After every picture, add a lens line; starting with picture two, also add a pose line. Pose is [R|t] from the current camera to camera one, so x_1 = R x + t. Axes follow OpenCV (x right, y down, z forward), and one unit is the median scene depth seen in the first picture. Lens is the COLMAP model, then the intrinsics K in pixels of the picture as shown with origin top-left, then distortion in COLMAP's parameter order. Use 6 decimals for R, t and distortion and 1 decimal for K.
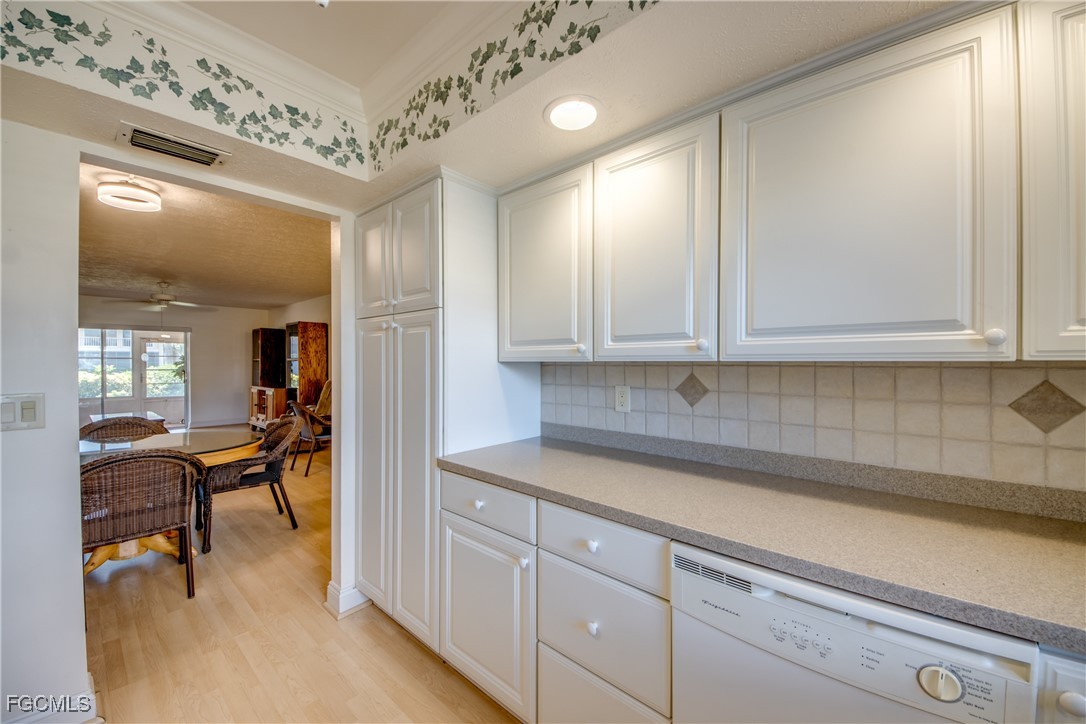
lens RADIAL K [[407.5, 0, 538.6], [0, 407.5, 370.6], [0, 0, 1]] dist [0.009500, -0.012467]
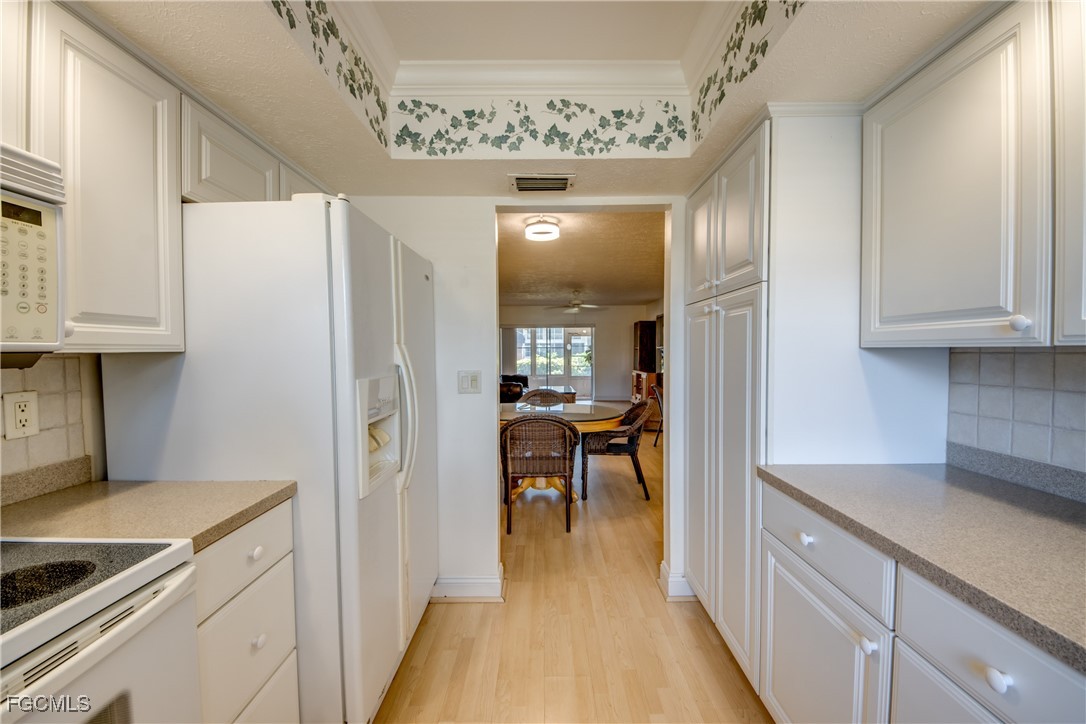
lens RADIAL K [[404.5, 0, 542.5], [0, 404.5, 364.8], [0, 0, 1]] dist [0.032274, -0.026262]
pose [[0.663495, 0.023071, -0.747825, 0.060936], [-0.010747, 0.999715, 0.021307, -0.001280], [0.748104, -0.006100, 0.663554, 0.105320]]
